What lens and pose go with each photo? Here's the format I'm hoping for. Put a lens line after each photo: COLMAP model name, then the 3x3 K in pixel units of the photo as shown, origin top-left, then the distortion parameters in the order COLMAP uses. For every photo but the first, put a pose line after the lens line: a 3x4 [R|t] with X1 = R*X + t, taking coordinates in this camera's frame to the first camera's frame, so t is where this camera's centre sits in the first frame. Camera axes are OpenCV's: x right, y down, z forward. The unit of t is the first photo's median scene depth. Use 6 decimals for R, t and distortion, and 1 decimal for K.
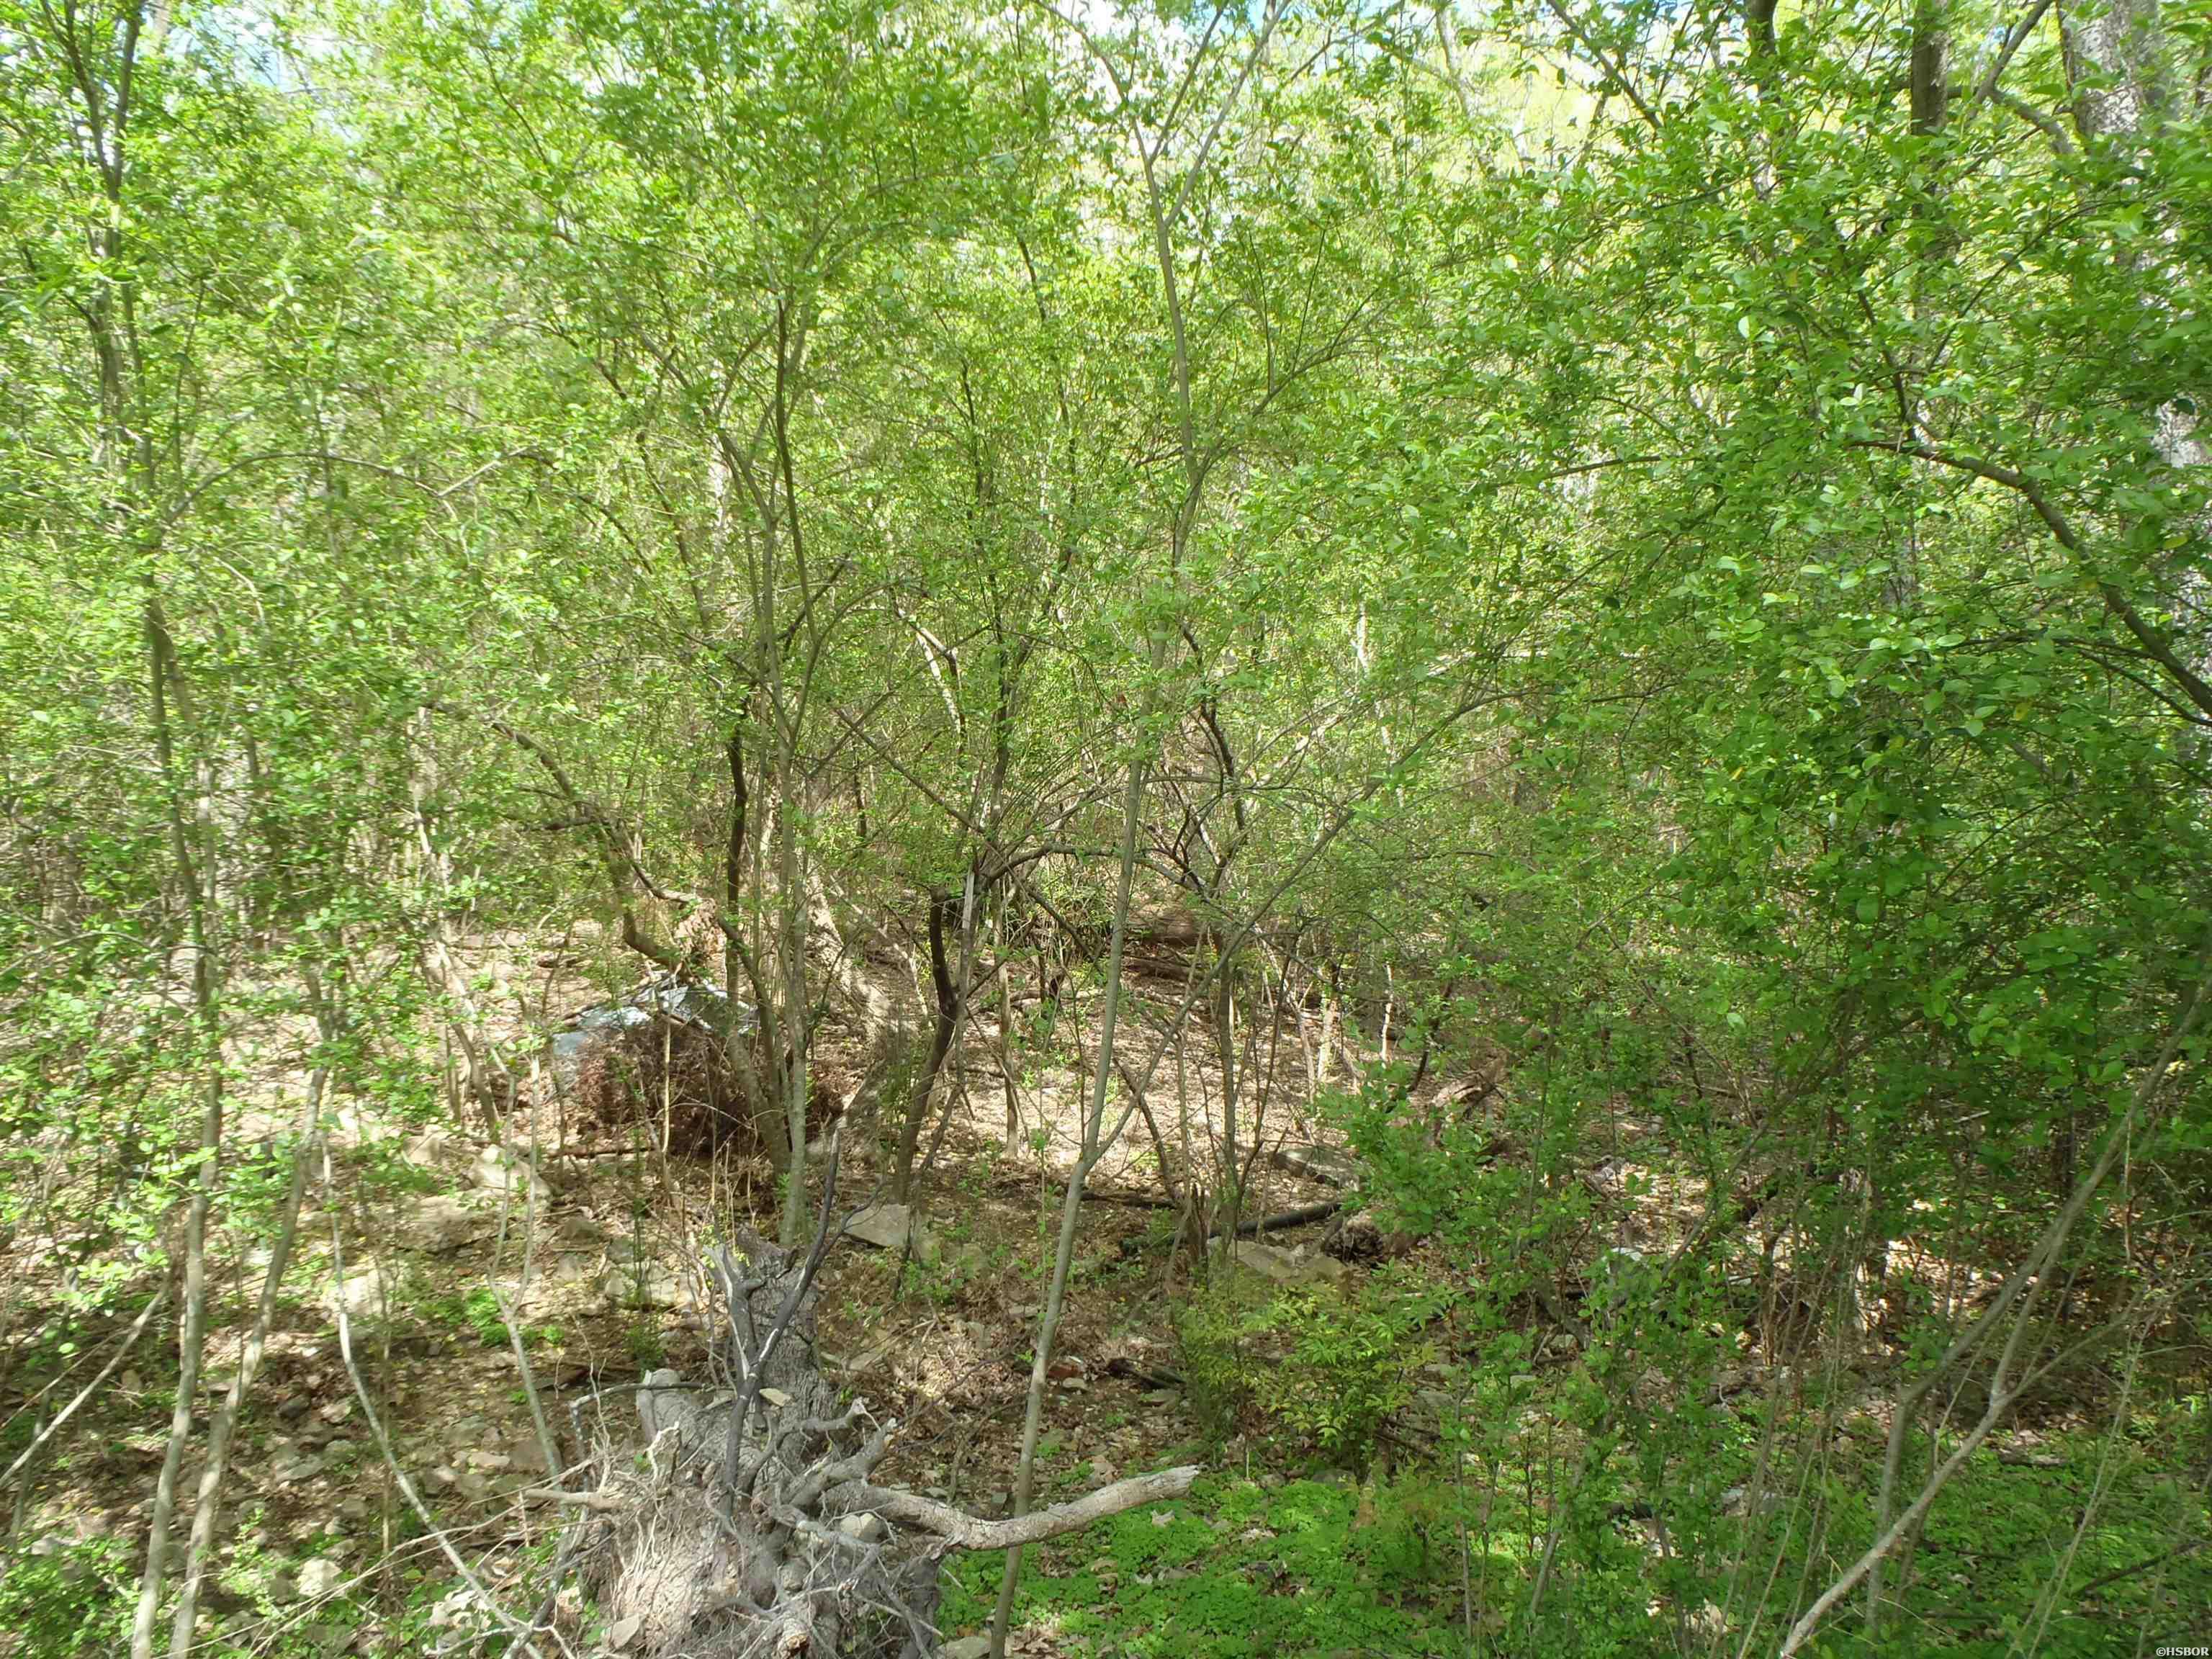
lens RADIAL K [[1816.0, 0, 1106.0], [0, 1816.0, 829.5], [0, 0, 1]] dist [0.005365, 0.014164]
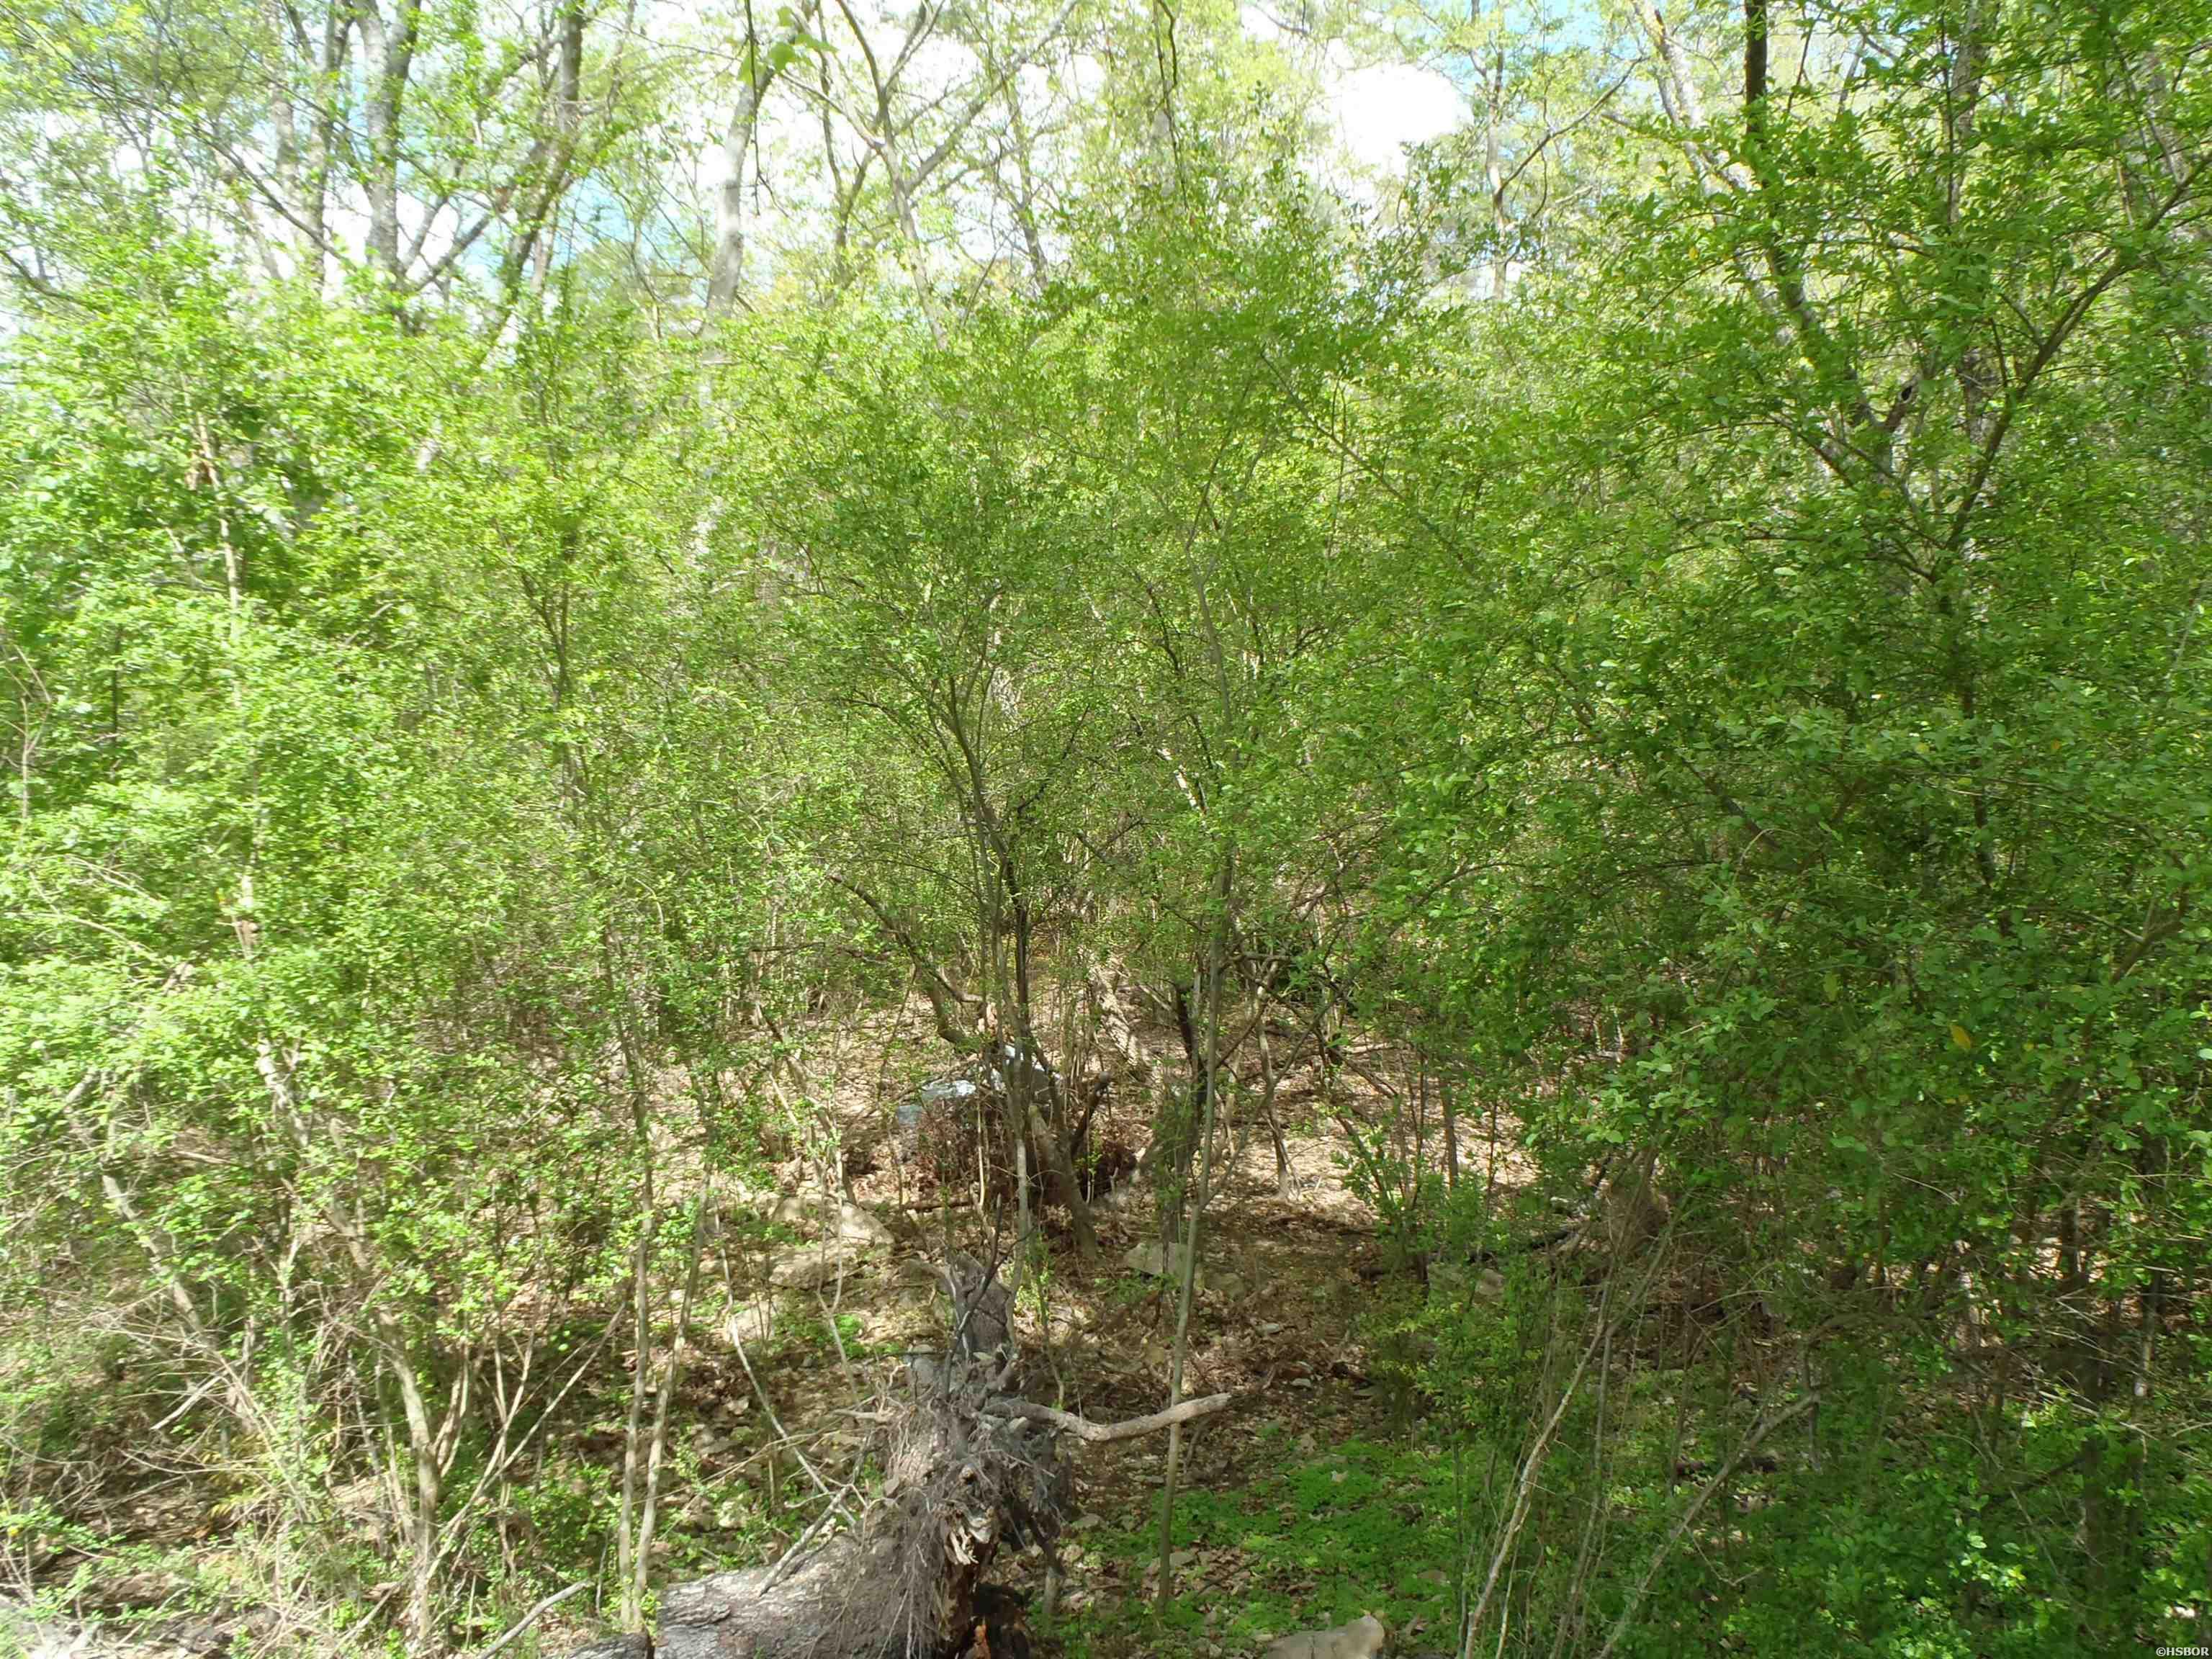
lens RADIAL K [[1816.0, 0, 1106.0], [0, 1816.0, 829.5], [0, 0, 1]] dist [0.005365, 0.014164]
pose [[0.980049, -0.070299, -0.185908, 0.095068], [0.065914, 0.997384, -0.029667, -0.036155], [0.187508, 0.016821, 0.982119, -0.211062]]
